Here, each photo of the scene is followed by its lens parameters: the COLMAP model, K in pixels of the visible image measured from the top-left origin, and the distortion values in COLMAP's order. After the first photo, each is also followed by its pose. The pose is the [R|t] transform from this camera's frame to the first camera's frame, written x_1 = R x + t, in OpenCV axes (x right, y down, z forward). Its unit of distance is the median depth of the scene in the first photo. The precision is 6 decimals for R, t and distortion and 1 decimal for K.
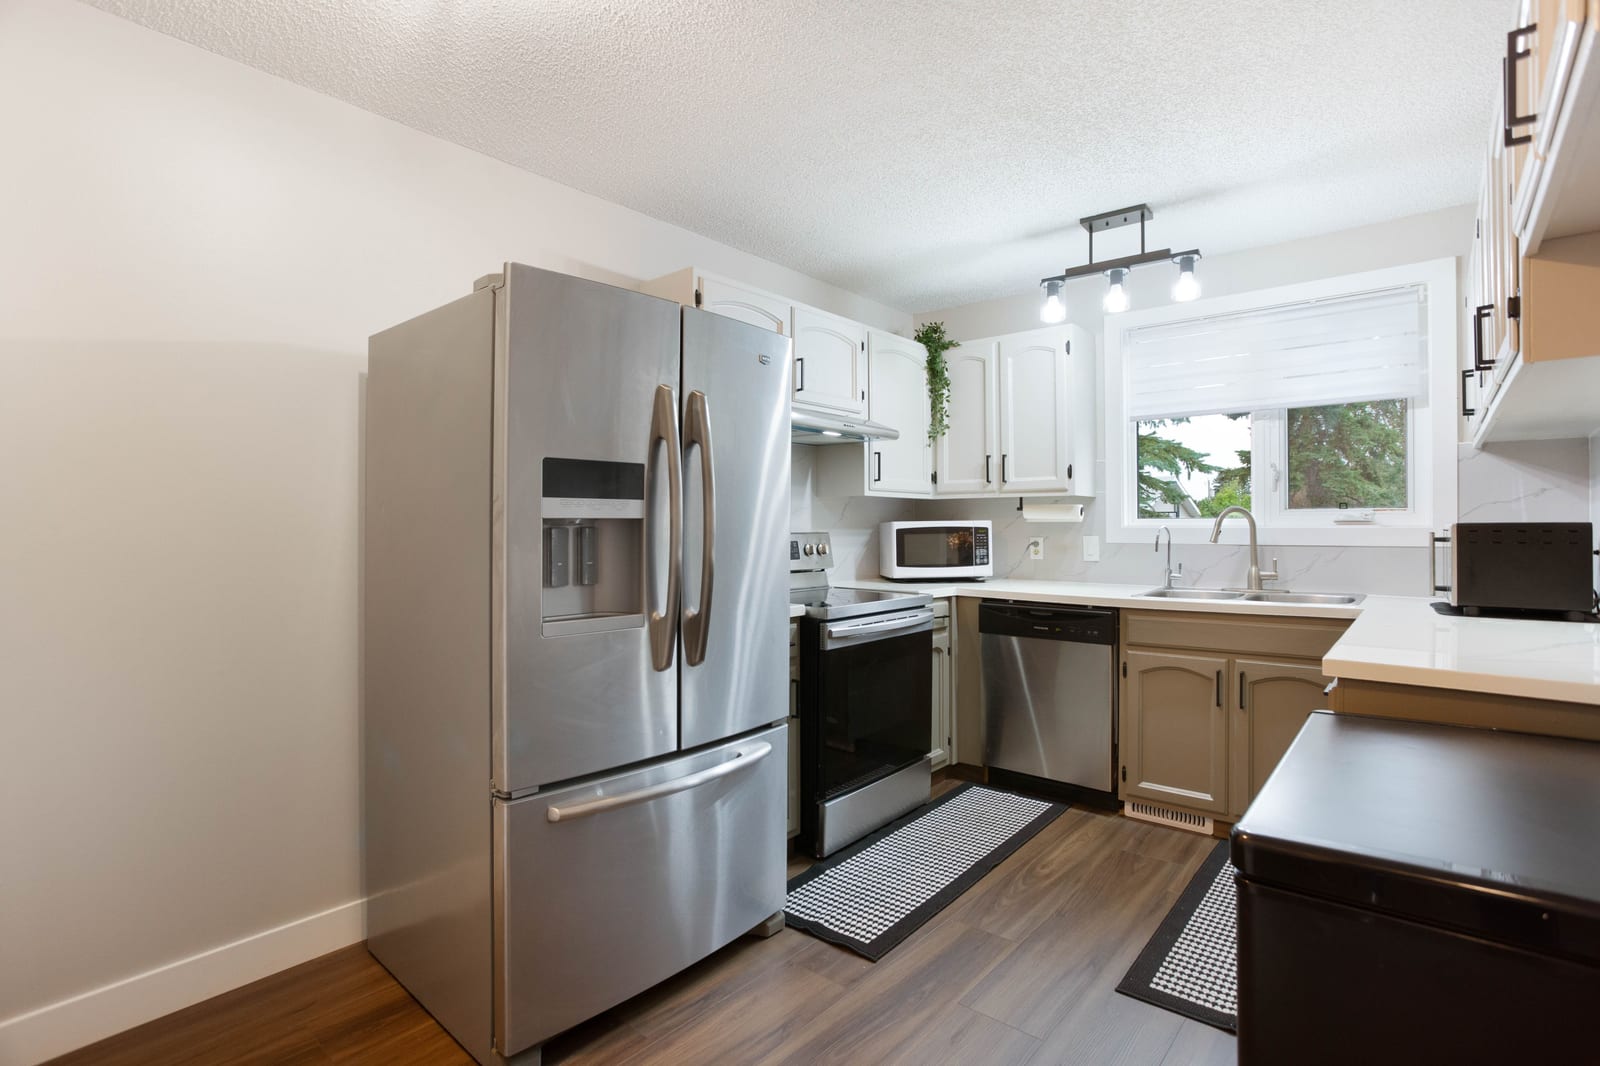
lens RADIAL K [[777.6, 0, 791.5], [0, 777.6, 524.1], [0, 0, 1]] dist [-0.061199, 0.035046]
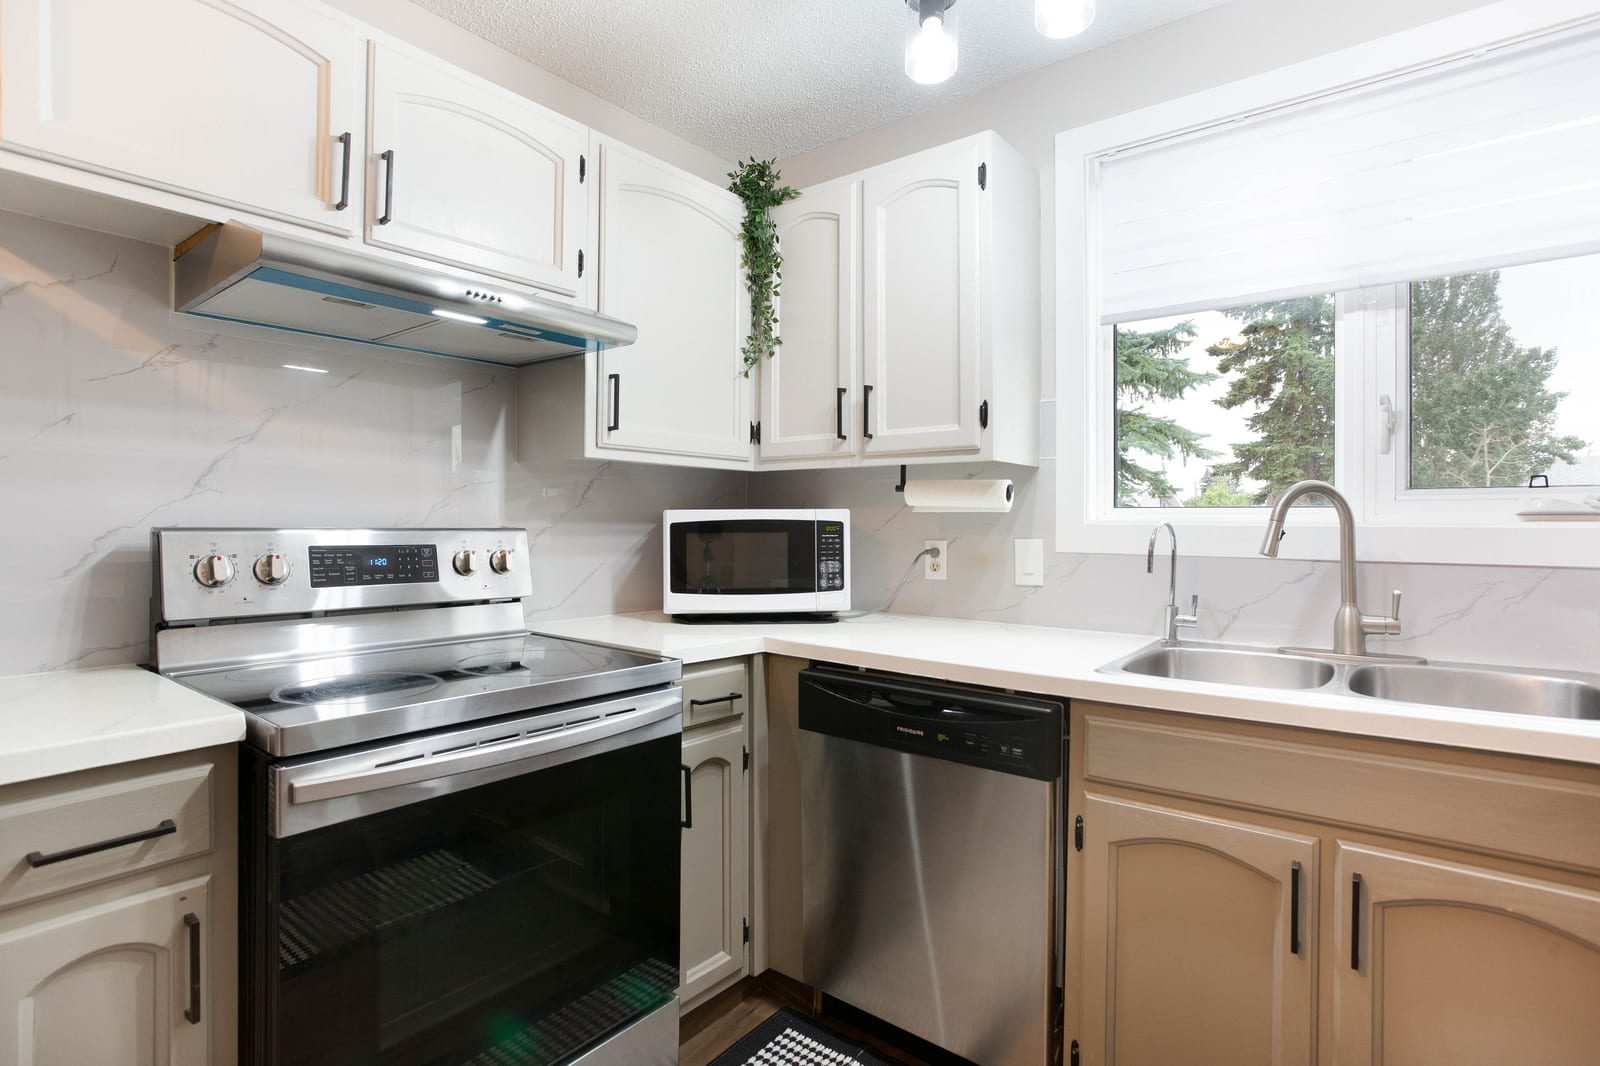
lens RADIAL K [[806.3, 0, 793.6], [0, 806.3, 521.2], [0, 0, 1]] dist [-0.062226, 0.036290]
pose [[0.999427, 0.008786, 0.032678, 0.209748], [-0.008794, 0.999961, 0.000086, 0.004399], [-0.032676, -0.000373, 0.999466, 0.452993]]
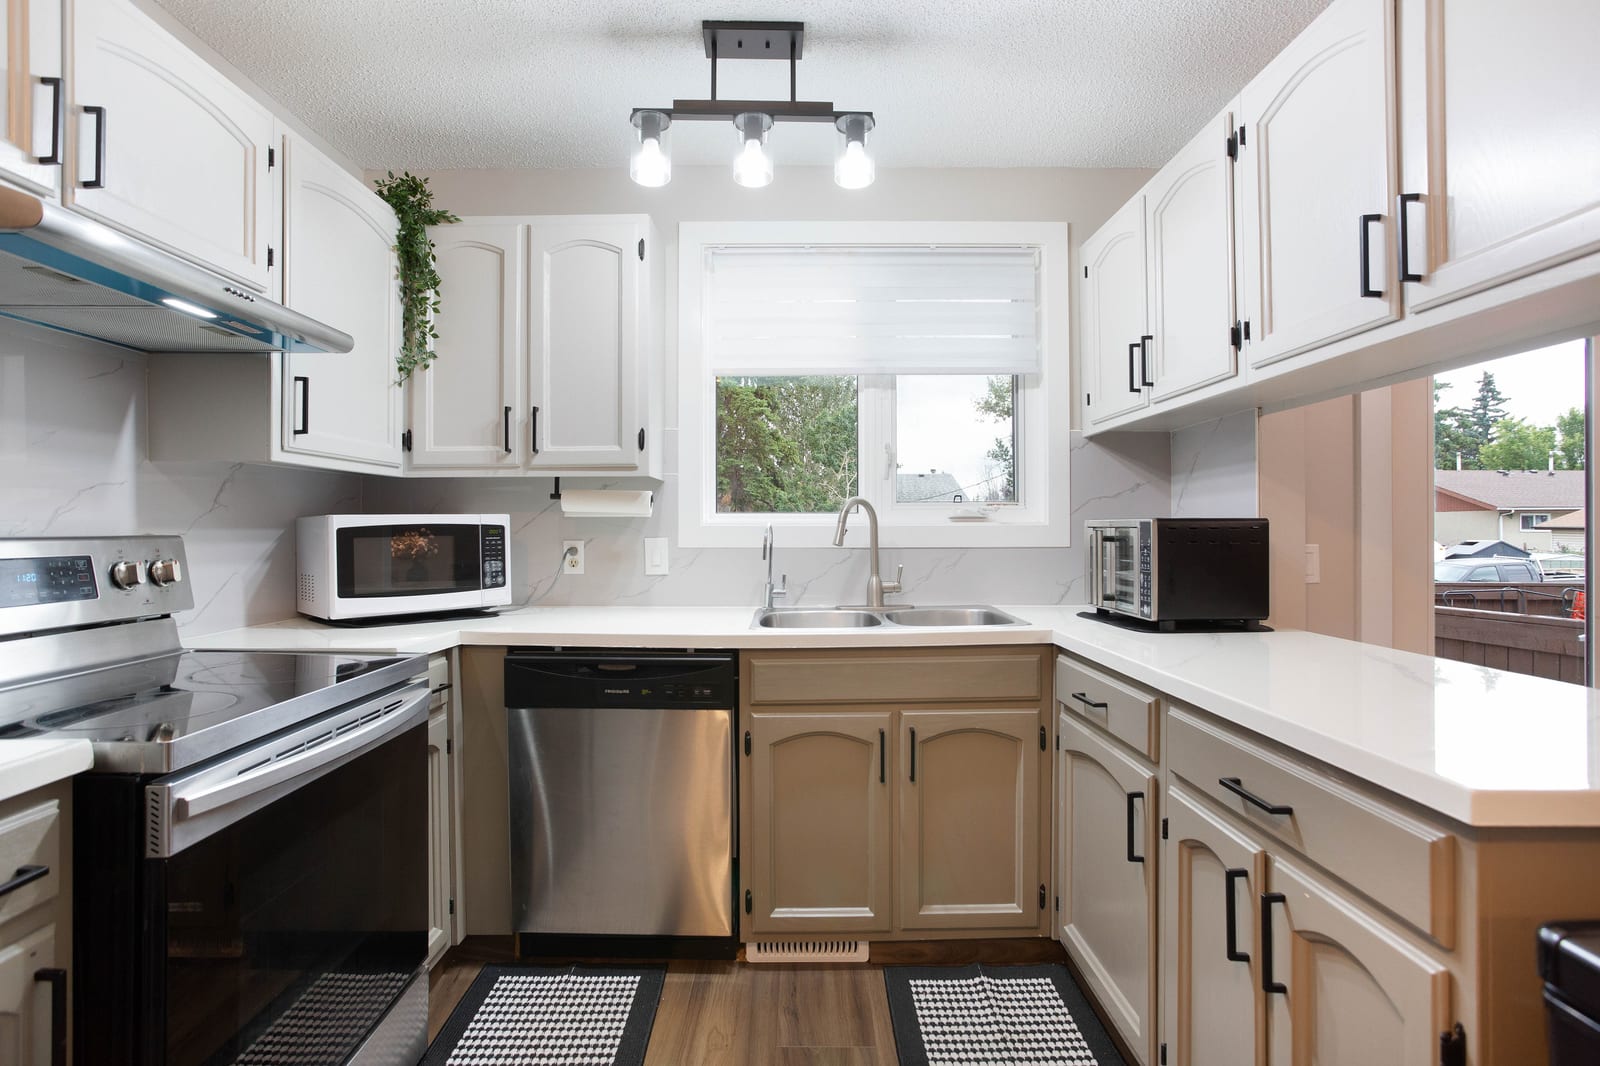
lens RADIAL K [[798.8, 0, 794.8], [0, 798.8, 522.8], [0, 0, 1]] dist [-0.053269, 0.034195]
pose [[0.760383, 0.003168, 0.649467, 0.021955], [-0.001239, 0.999993, -0.003427, 0.004310], [-0.649474, 0.001801, 0.760382, 0.392163]]
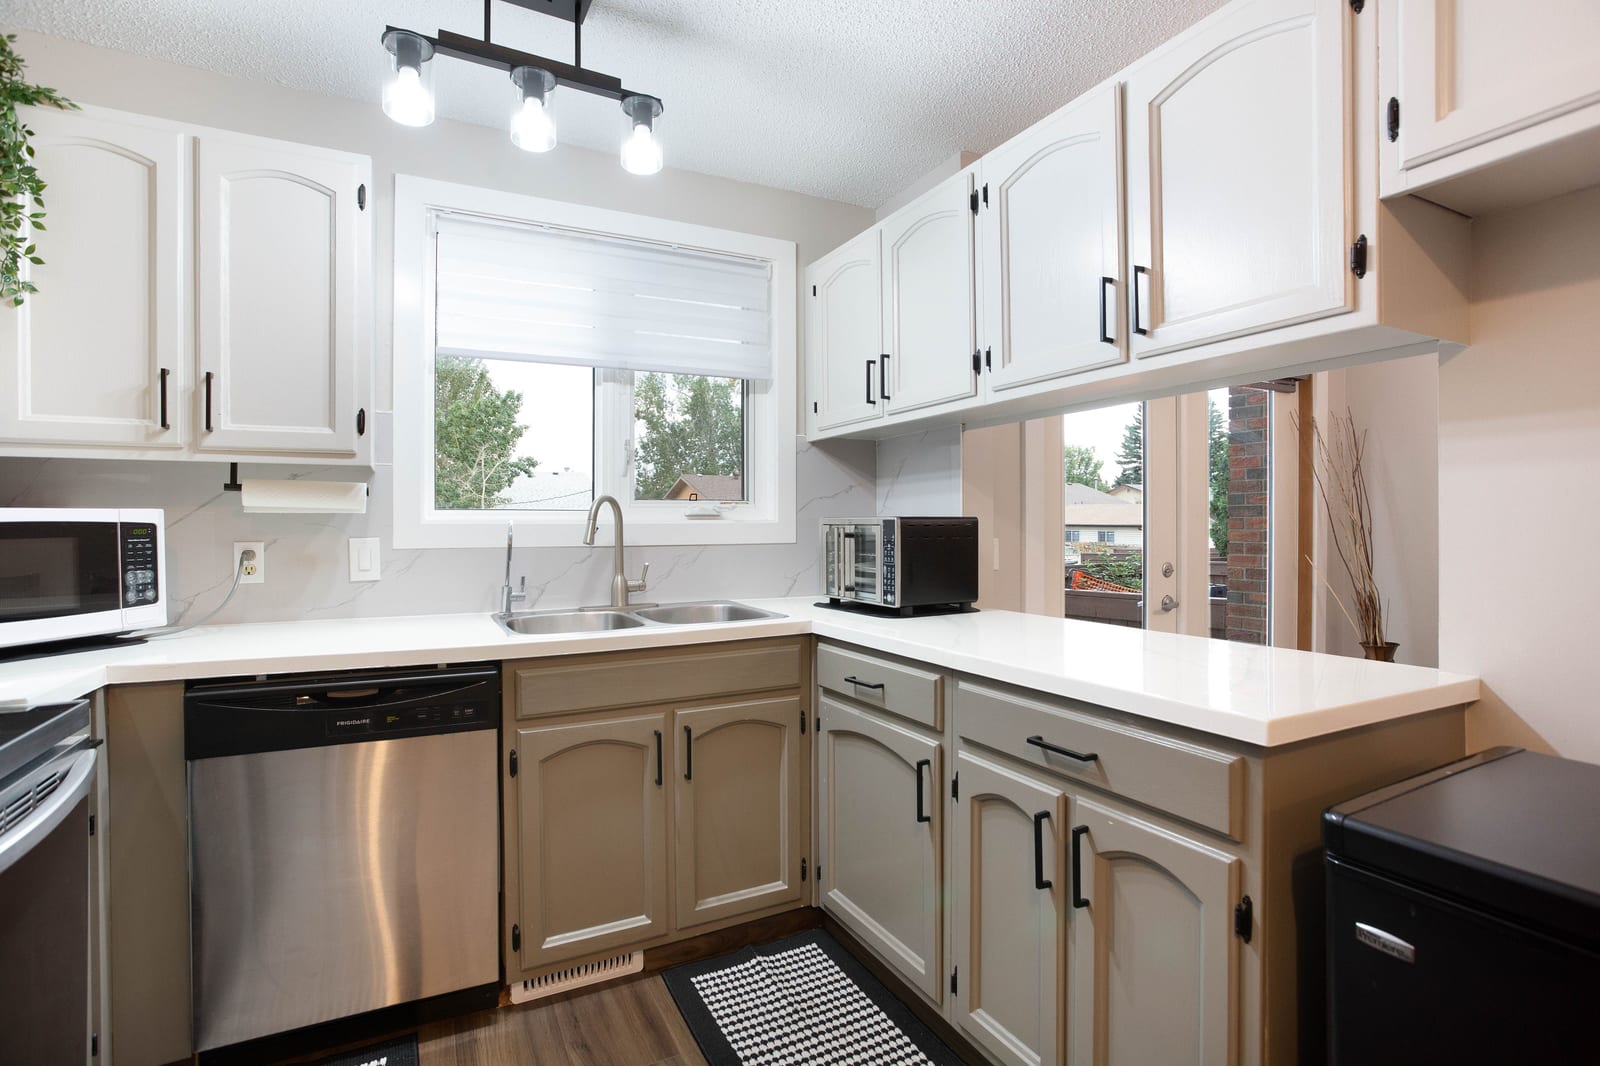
lens RADIAL K [[771.3, 0, 796.6], [0, 771.3, 523.2], [0, 0, 1]] dist [-0.050524, 0.025127]
pose [[0.382573, 0.000247, 0.923925, -0.020855], [-0.000578, 1.000000, -0.000028, 0.004112], [-0.923925, -0.000523, 0.382573, 0.488596]]
